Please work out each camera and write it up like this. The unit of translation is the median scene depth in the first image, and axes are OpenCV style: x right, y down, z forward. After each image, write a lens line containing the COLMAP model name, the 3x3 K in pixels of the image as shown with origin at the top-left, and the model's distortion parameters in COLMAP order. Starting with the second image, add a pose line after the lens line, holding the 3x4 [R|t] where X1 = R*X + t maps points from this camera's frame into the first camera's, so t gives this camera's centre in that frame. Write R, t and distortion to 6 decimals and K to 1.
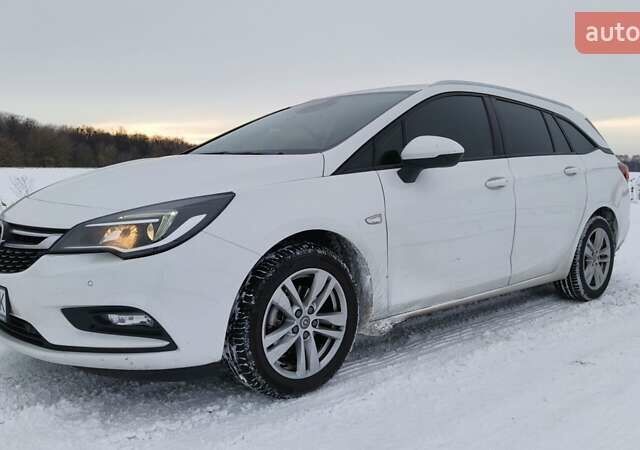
lens RADIAL K [[555.3, 0, 320.0], [0, 555.3, 225.0], [0, 0, 1]] dist [0.004586, -0.013948]
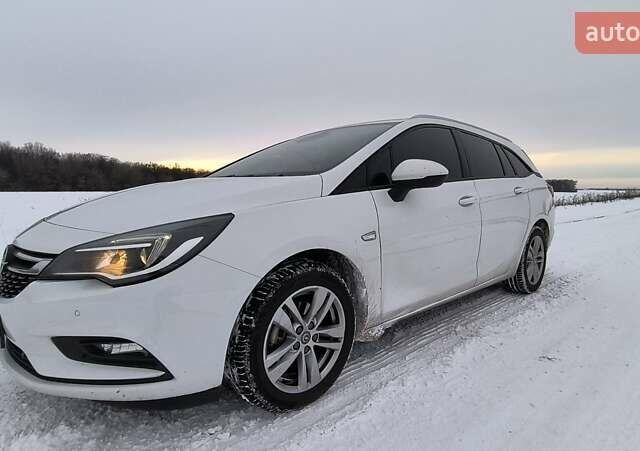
lens RADIAL K [[371.1, 0, 321.0], [0, 371.1, 231.3], [0, 0, 1]] dist [-0.002023, 0.001316]
pose [[0.999693, -0.009307, 0.022957, -0.012760], [0.009130, 0.999928, 0.007799, -0.028124], [-0.023028, -0.007587, 0.999706, 0.304789]]
